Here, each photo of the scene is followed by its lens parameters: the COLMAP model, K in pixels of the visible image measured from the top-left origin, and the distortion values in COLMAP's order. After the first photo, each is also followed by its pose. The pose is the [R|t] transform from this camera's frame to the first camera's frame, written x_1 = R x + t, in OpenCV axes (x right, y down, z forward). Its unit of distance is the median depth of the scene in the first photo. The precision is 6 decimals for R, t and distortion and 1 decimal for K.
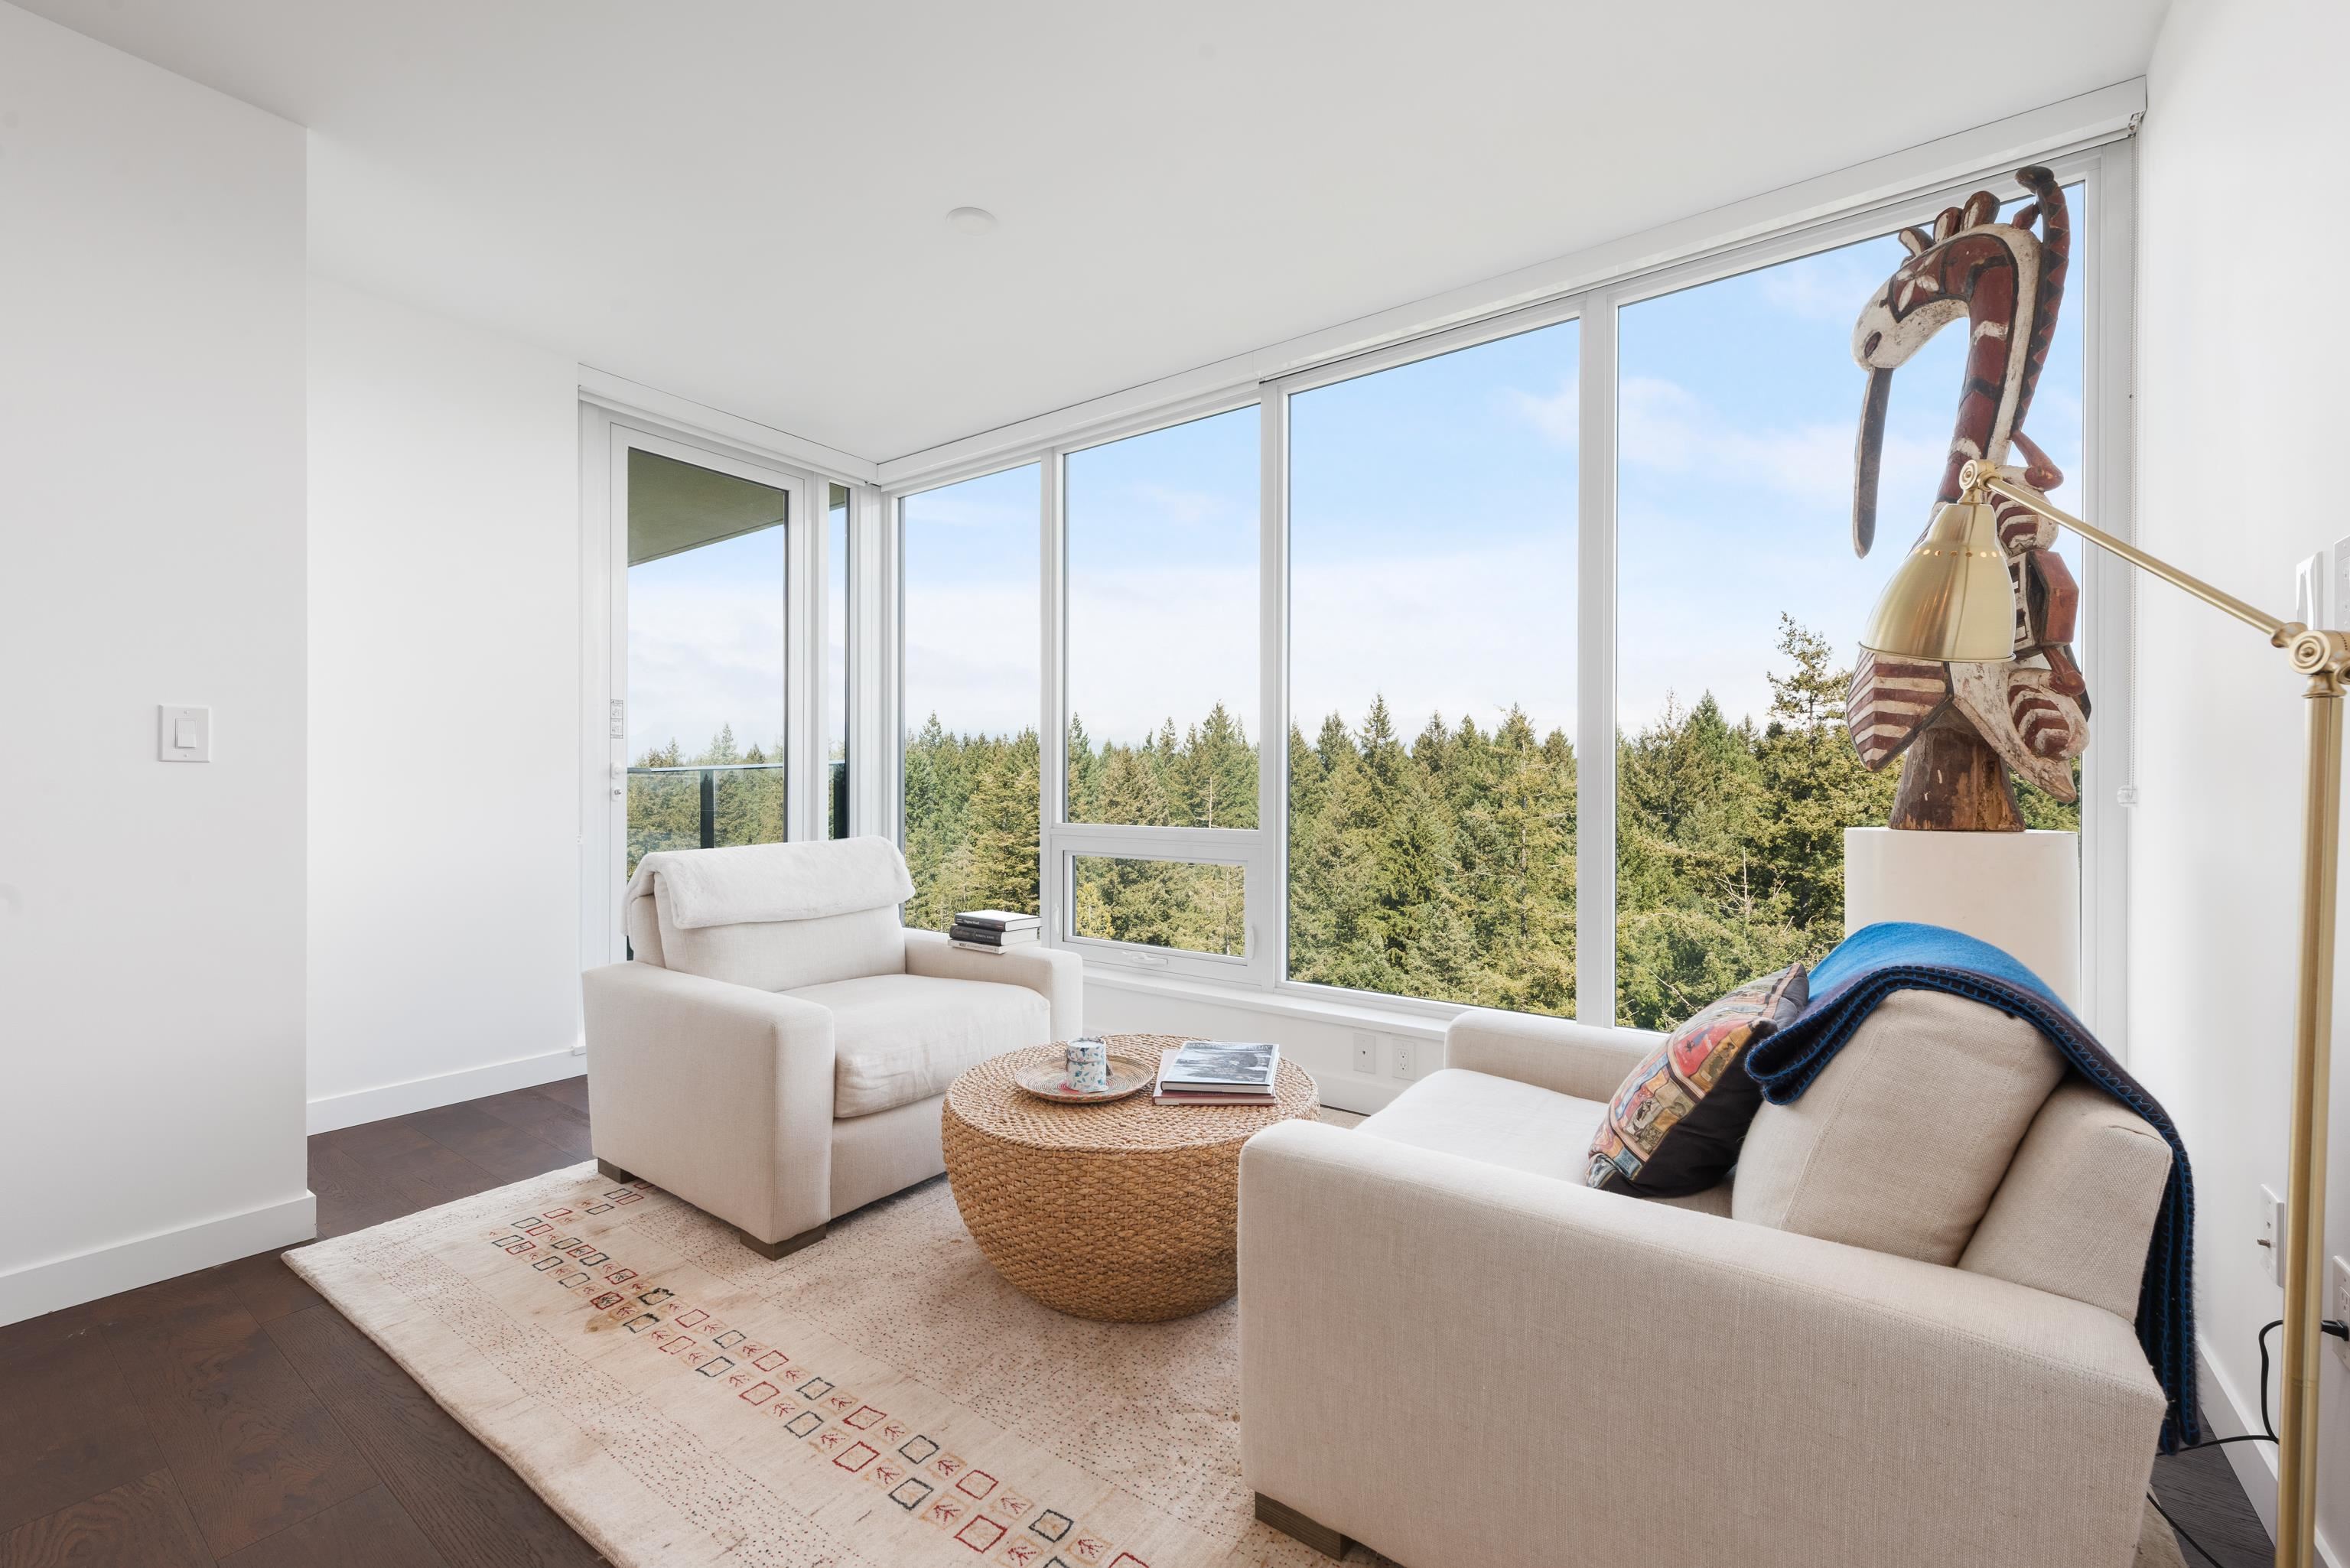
lens RADIAL K [[967.1, 0, 1159.3], [0, 967.1, 786.4], [0, 0, 1]] dist [0.009588, -0.002406]
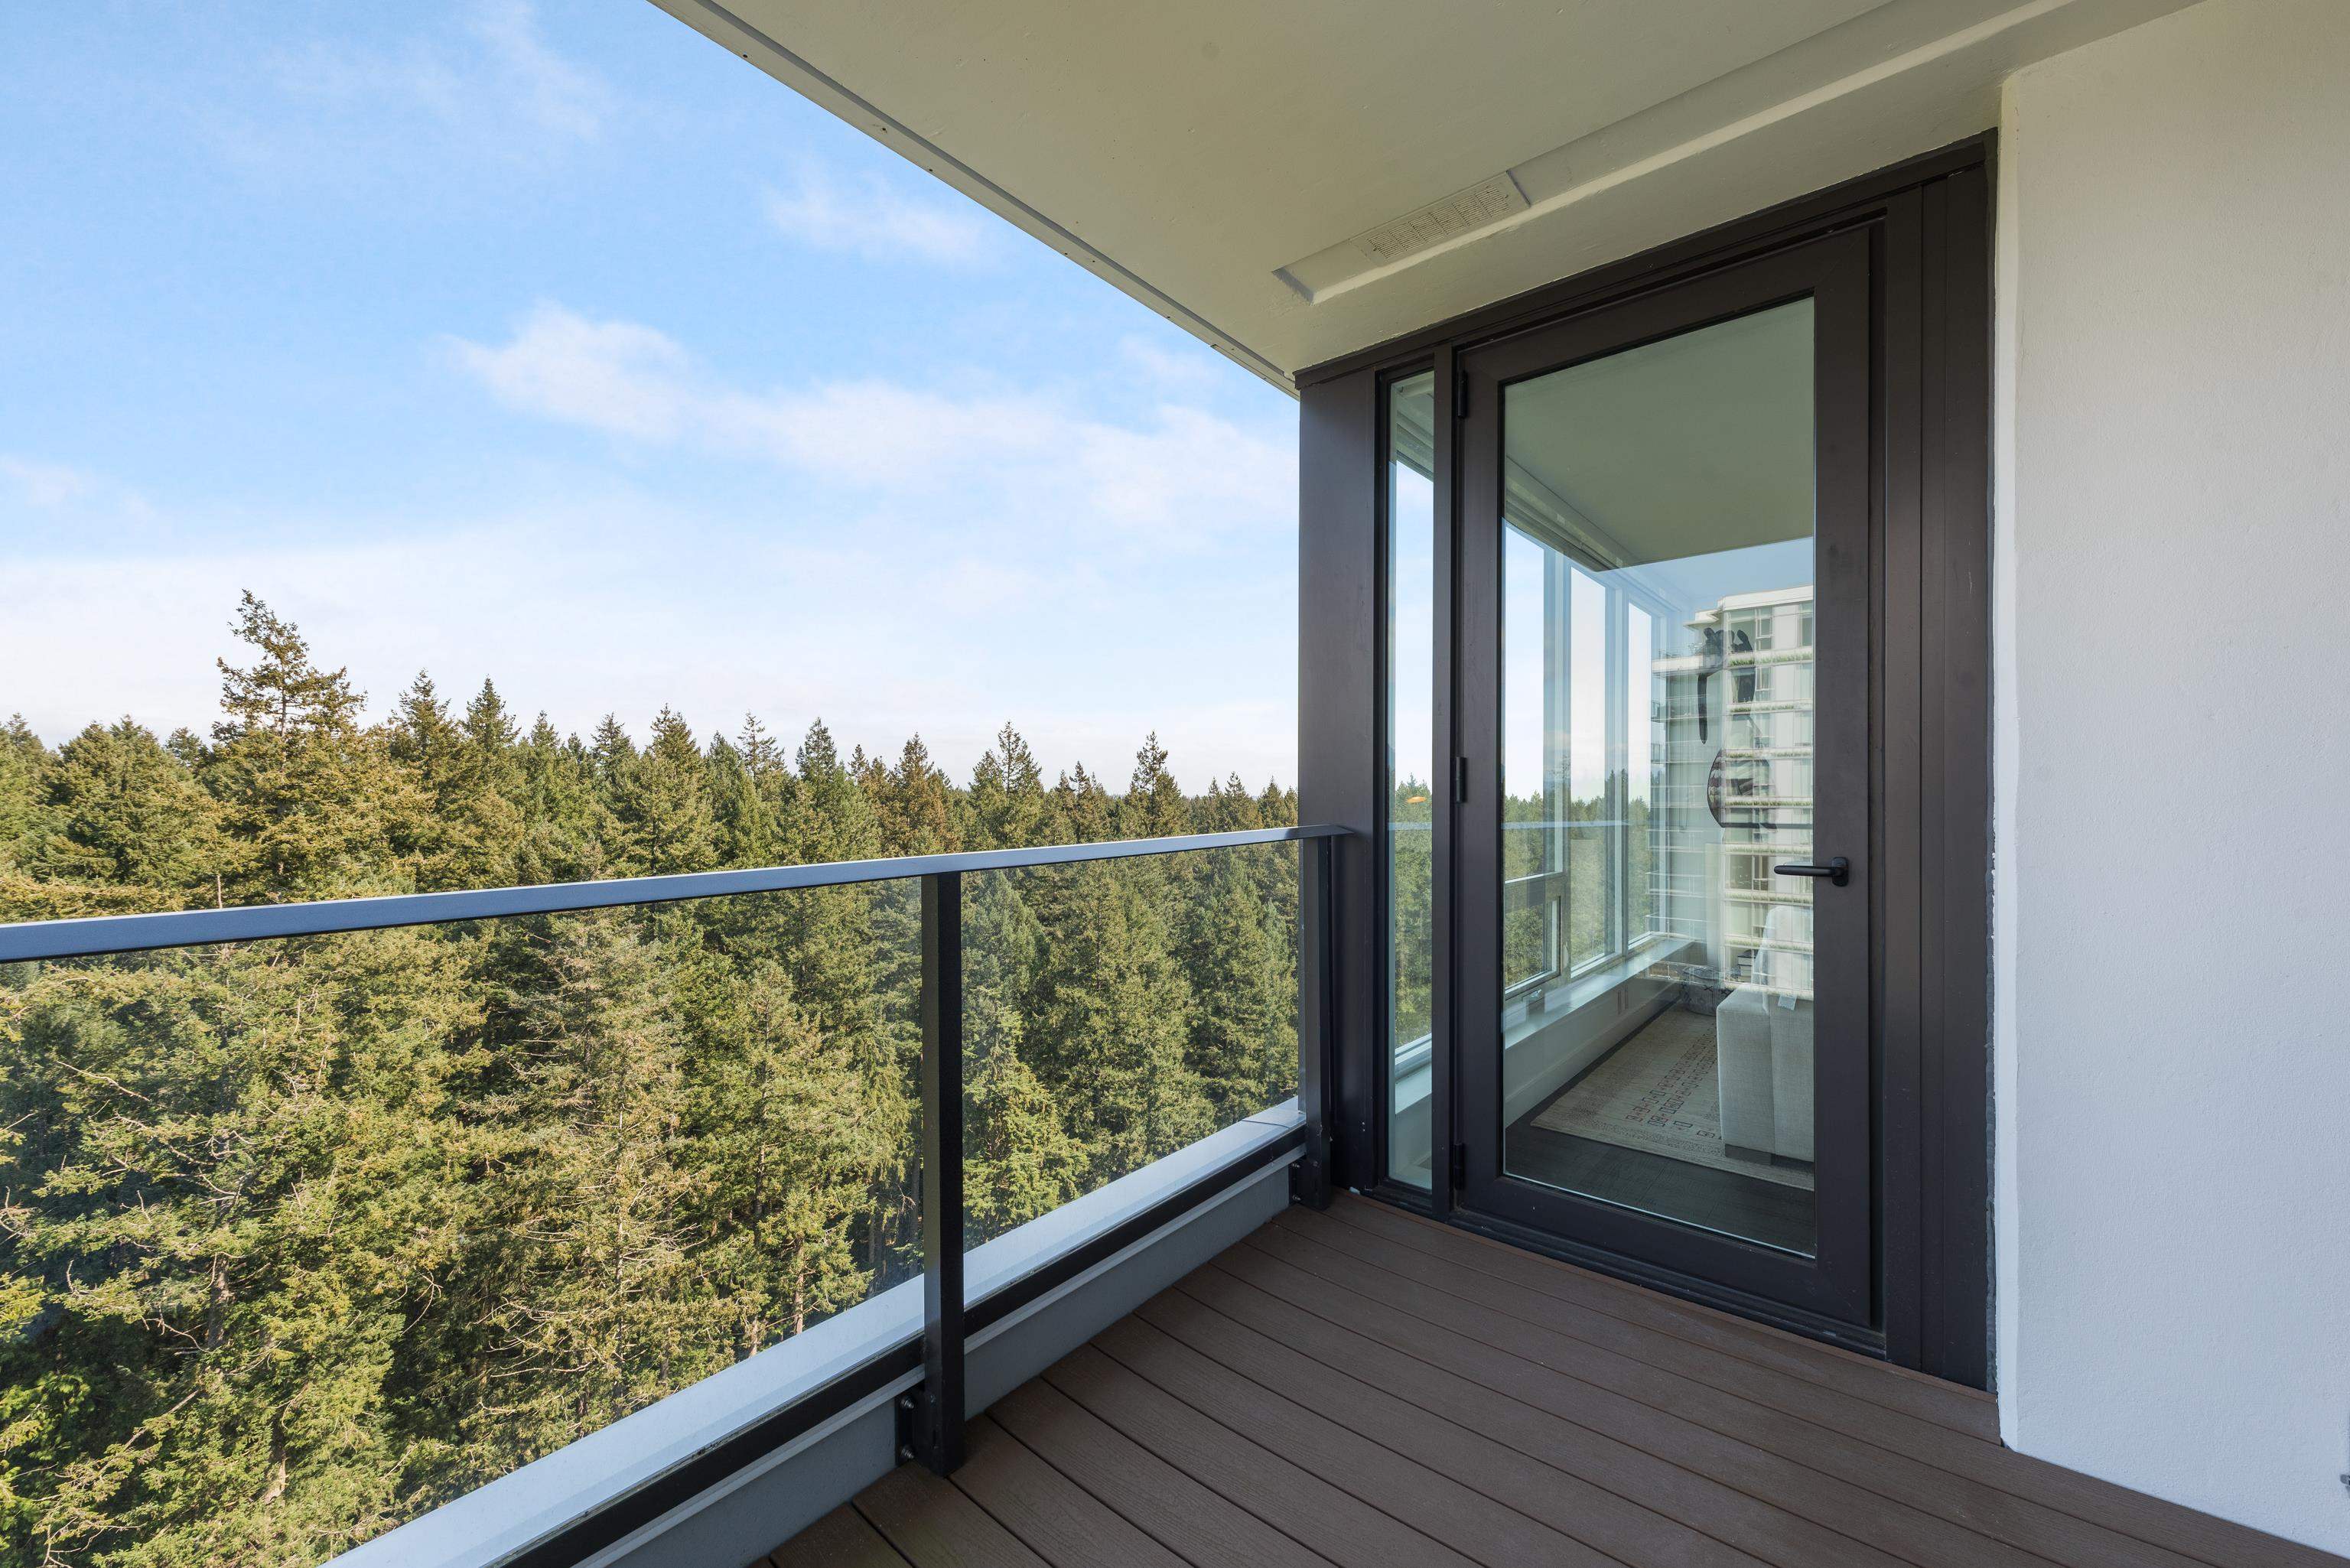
lens RADIAL K [[914.3, 0, 1197.7], [0, 914.3, 803.2], [0, 0, 1]] dist [0.008547, -0.002533]
pose [[0.042099, -0.010983, 0.999053, -0.118922], [-0.001342, 0.999938, 0.011049, -0.006521], [-0.999113, -0.001806, 0.042082, 0.147835]]
